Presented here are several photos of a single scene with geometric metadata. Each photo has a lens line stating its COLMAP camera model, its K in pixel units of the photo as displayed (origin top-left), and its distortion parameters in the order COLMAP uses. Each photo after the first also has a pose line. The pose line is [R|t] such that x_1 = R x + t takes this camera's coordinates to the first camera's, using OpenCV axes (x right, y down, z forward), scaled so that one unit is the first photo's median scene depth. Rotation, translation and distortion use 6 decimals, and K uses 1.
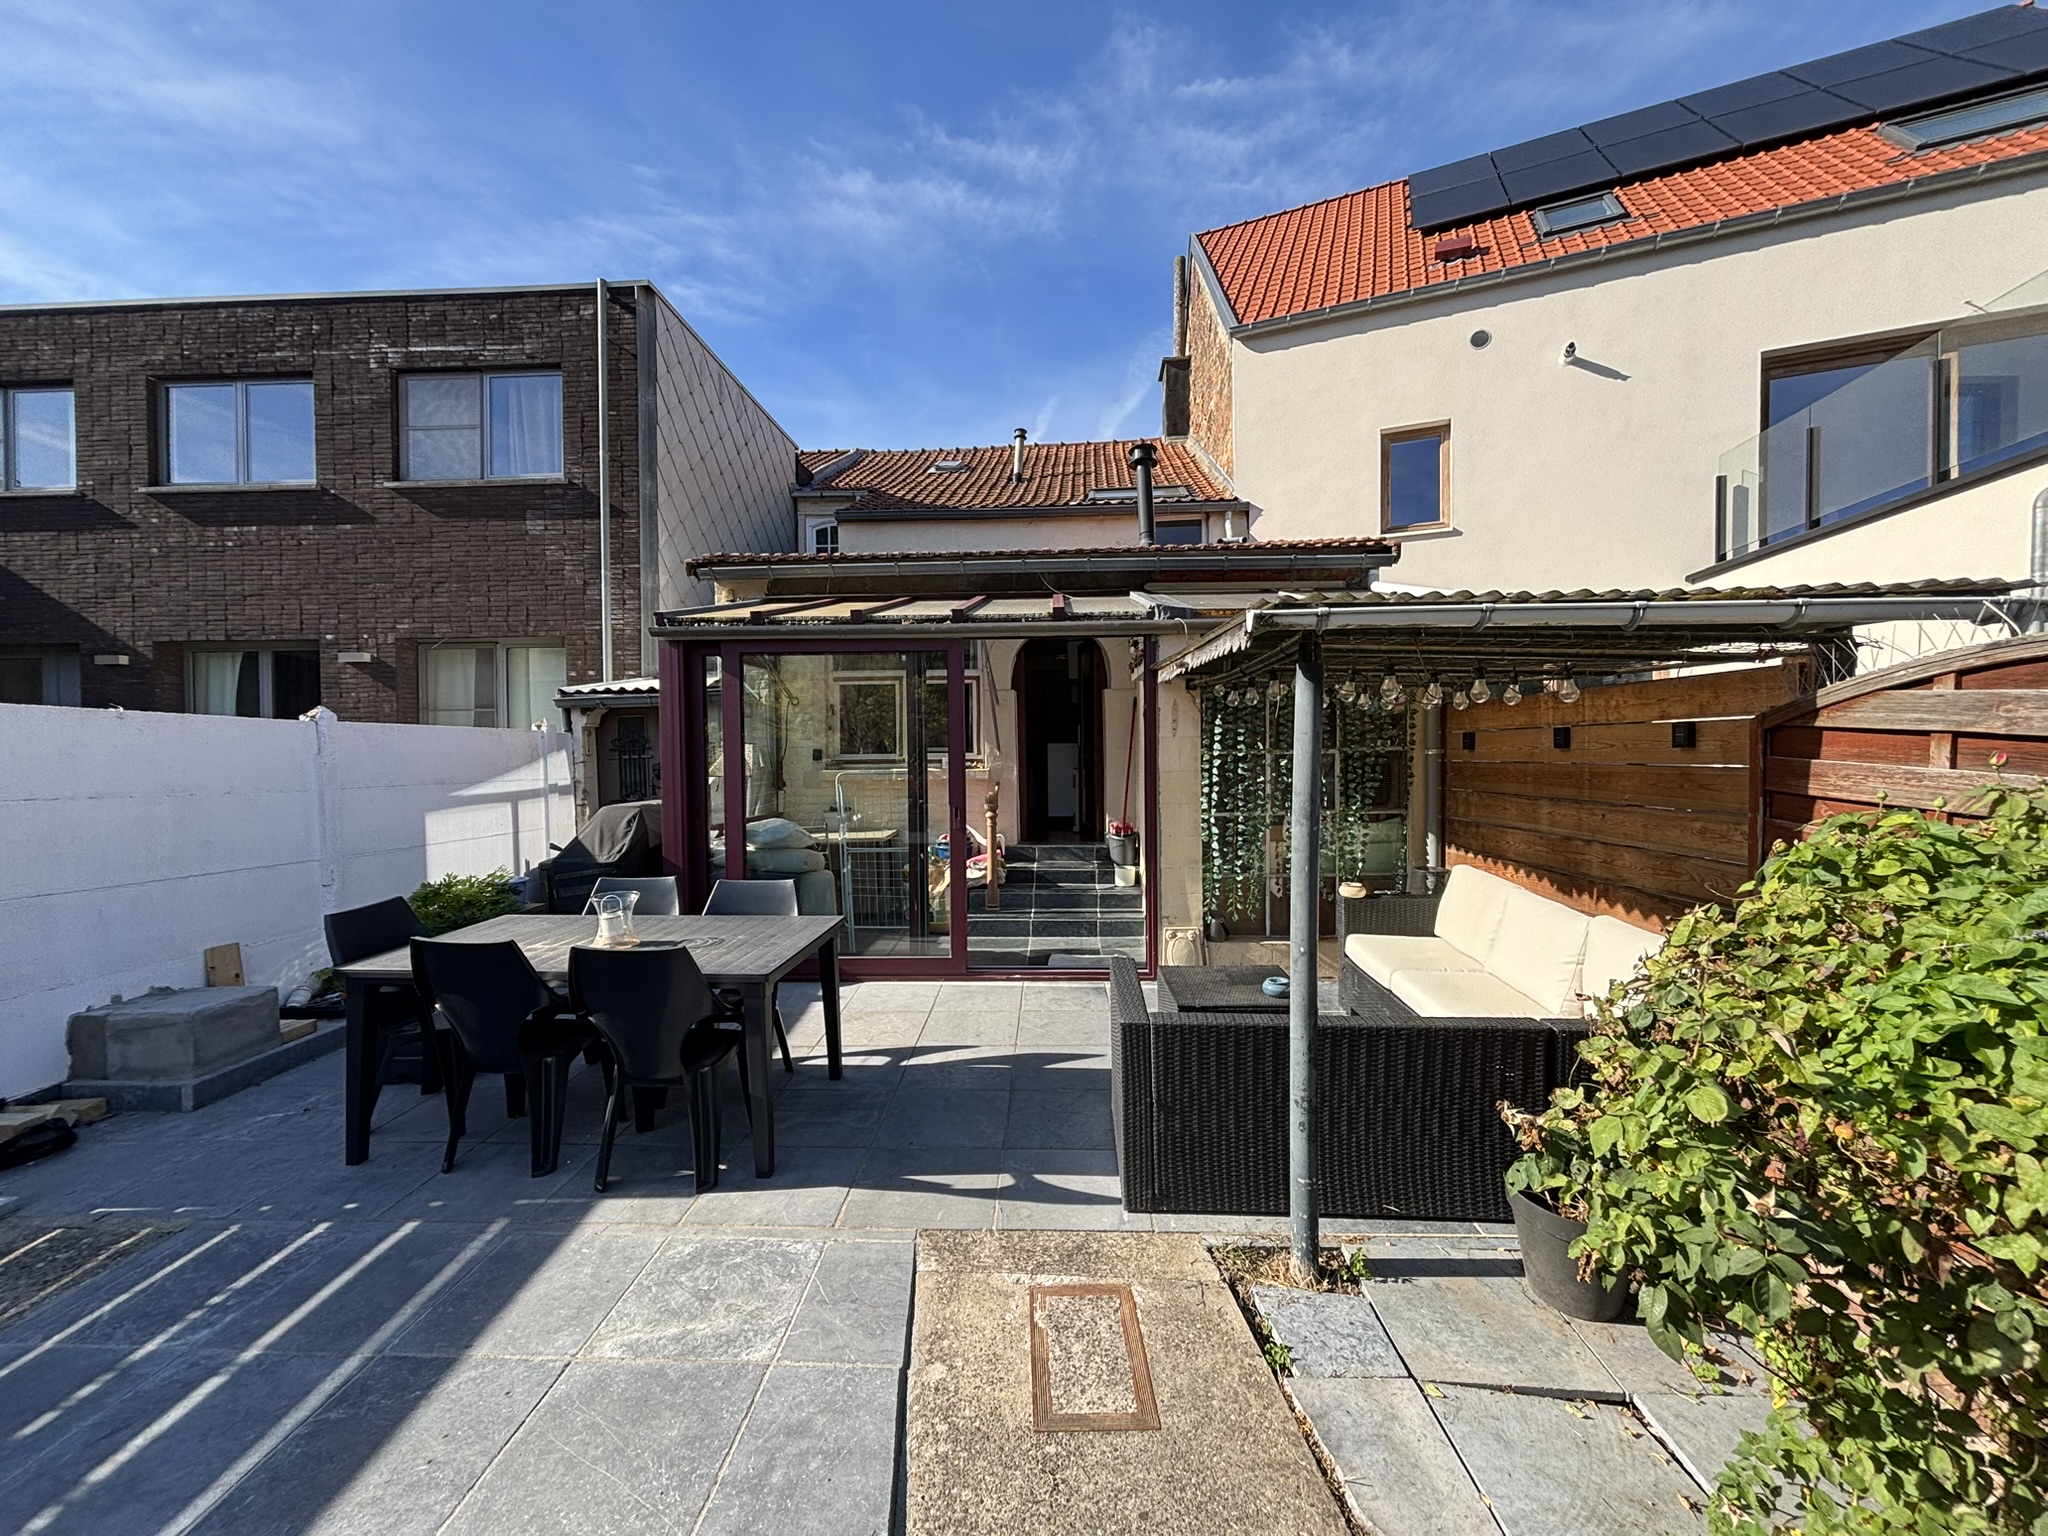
lens RADIAL K [[816.5, 0, 1034.2], [0, 816.5, 758.7], [0, 0, 1]] dist [0.007514, -0.002778]
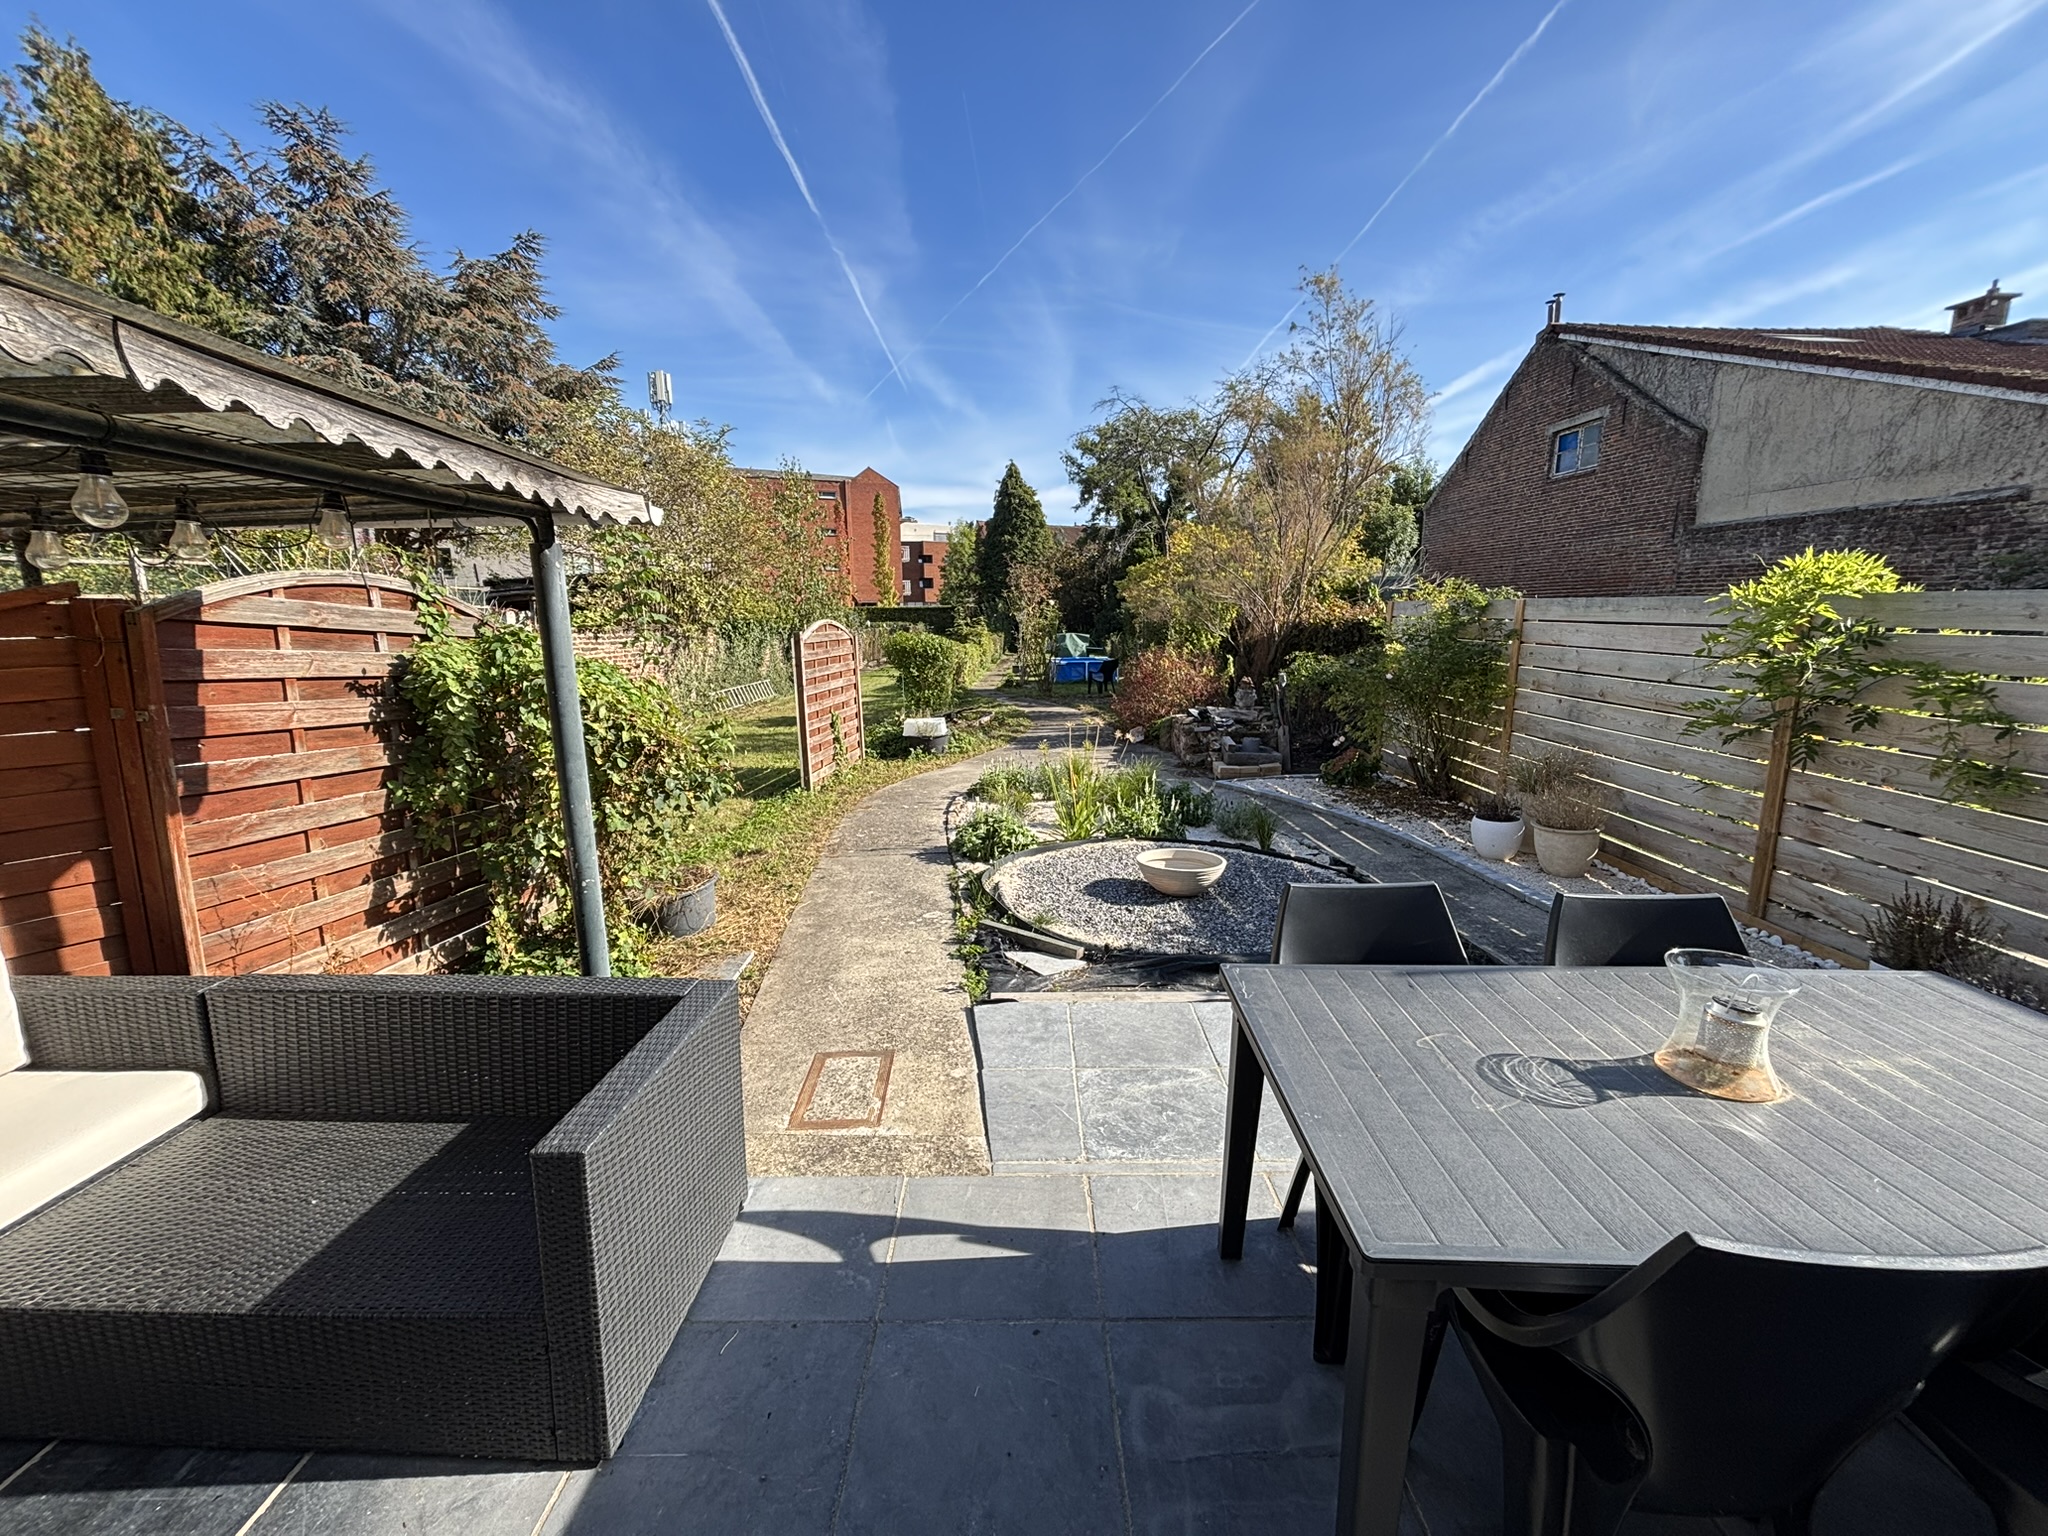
lens RADIAL K [[816.5, 0, 1026.8], [0, 816.5, 758.9], [0, 0, 1]] dist [0.007514, -0.002778]
pose [[-0.999464, 0.021042, -0.025091, -0.035479], [0.015903, 0.981694, 0.189798, -0.008418], [0.028625, 0.189297, -0.981503, 0.379873]]
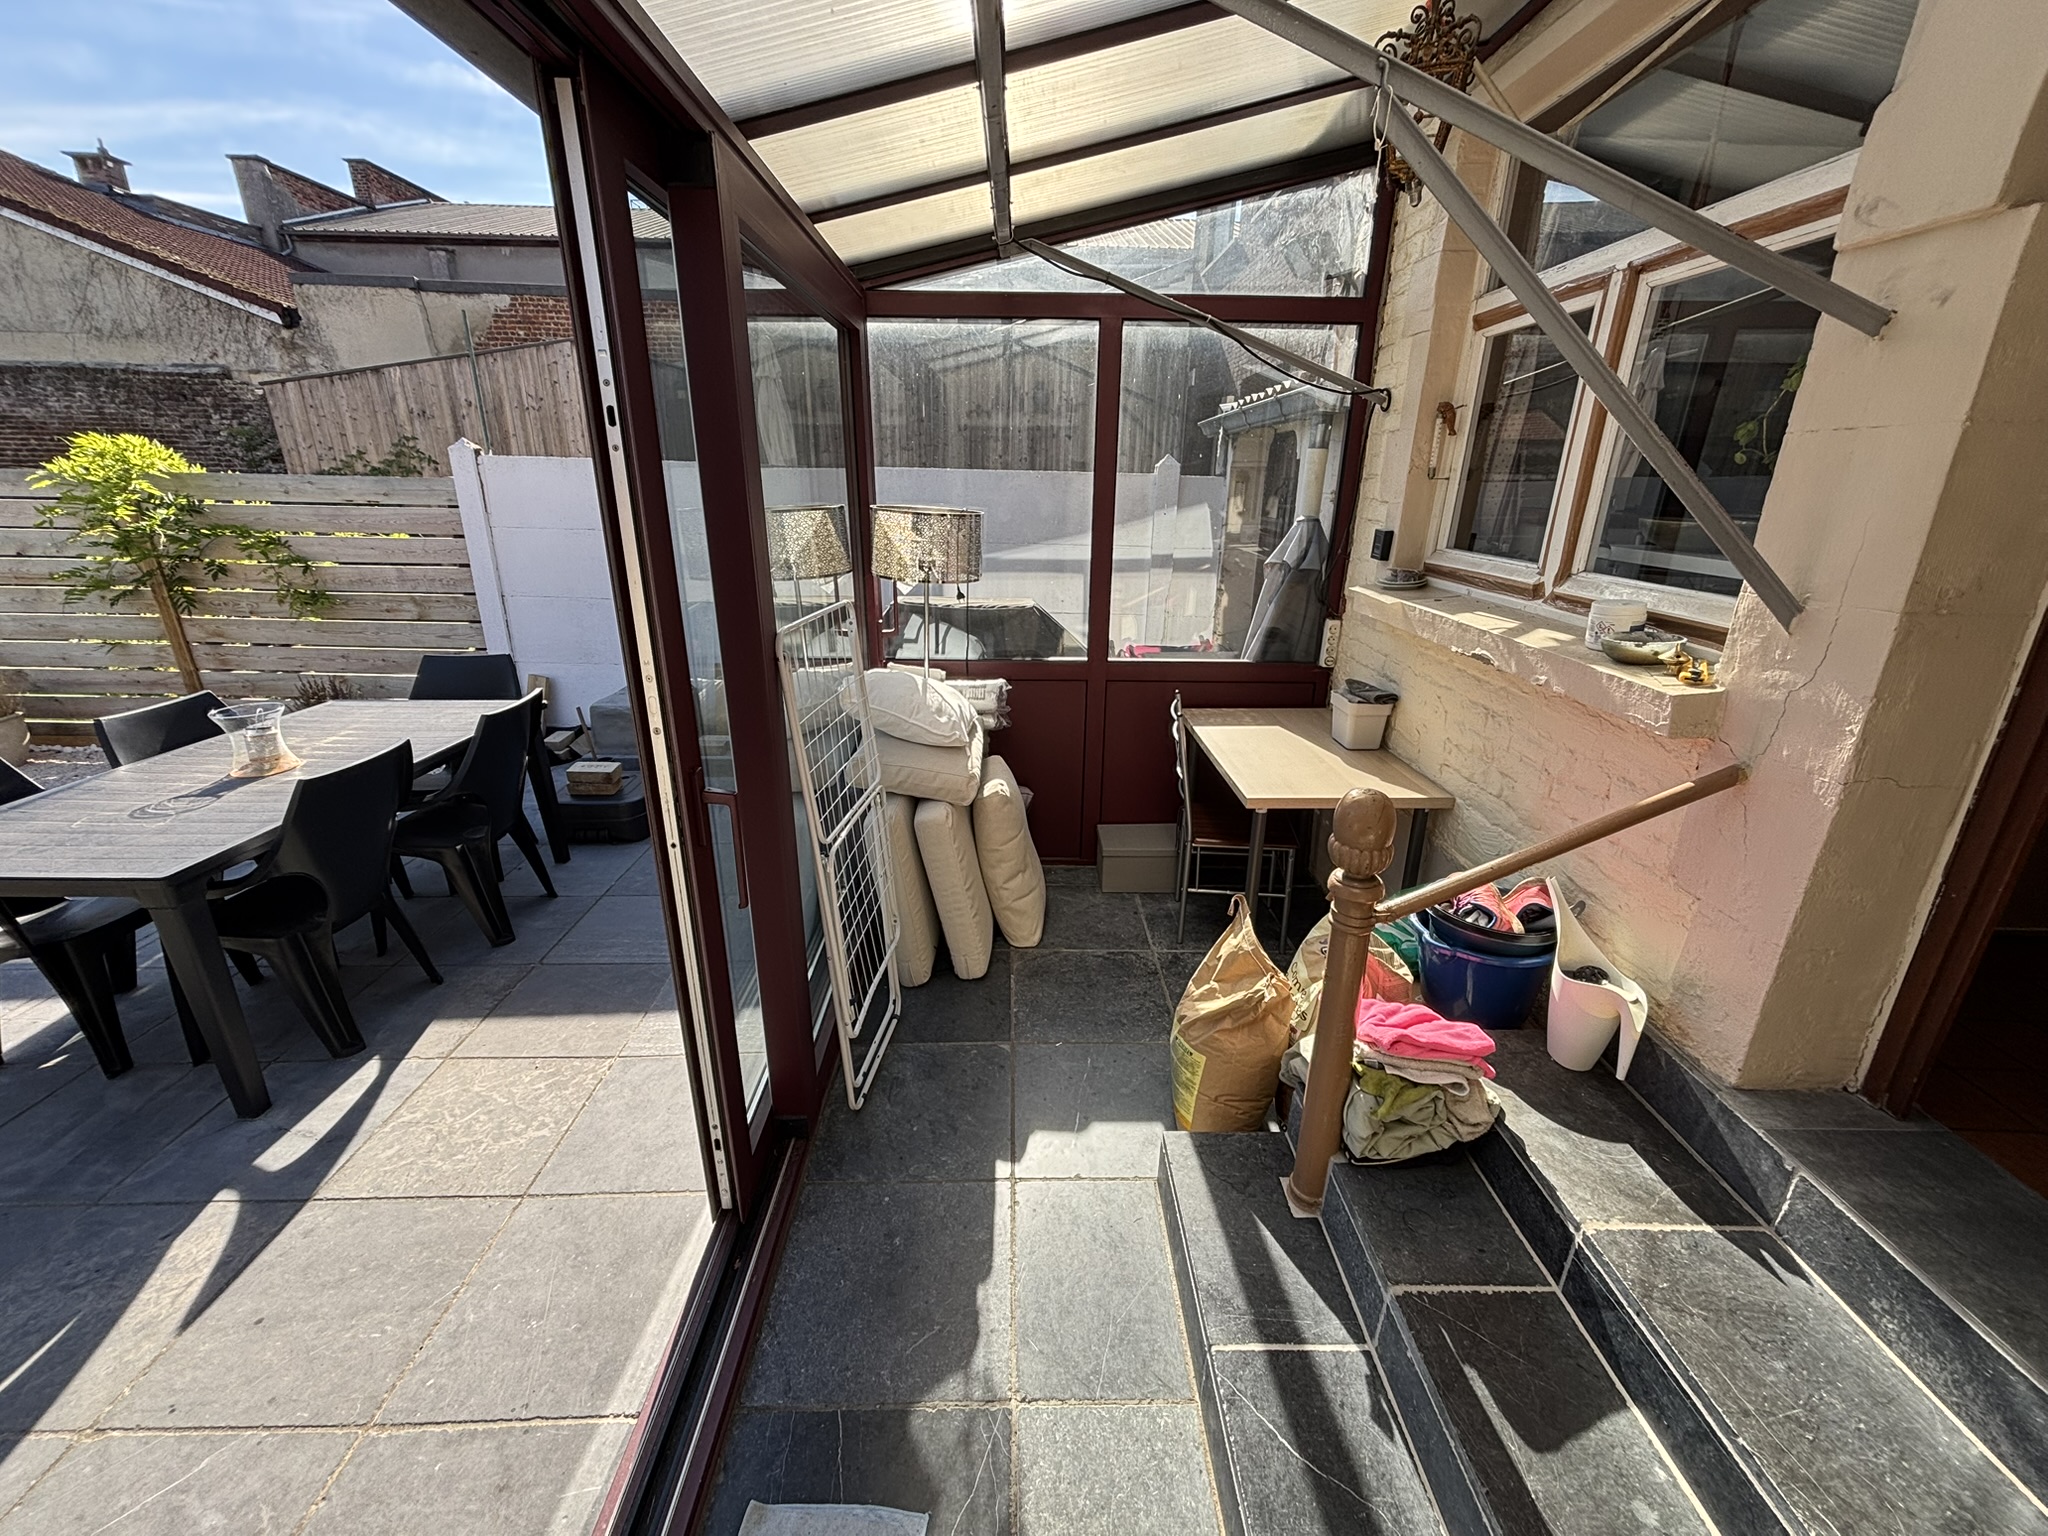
lens RADIAL K [[816.5, 0, 1023.0], [0, 816.5, 771.4], [0, 0, 1]] dist [0.007514, -0.002778]
pose [[0.044916, 0.351302, -0.935184, 0.078813], [-0.030518, 0.936174, 0.350209, -0.021521], [0.998525, 0.012810, 0.052770, 0.466317]]
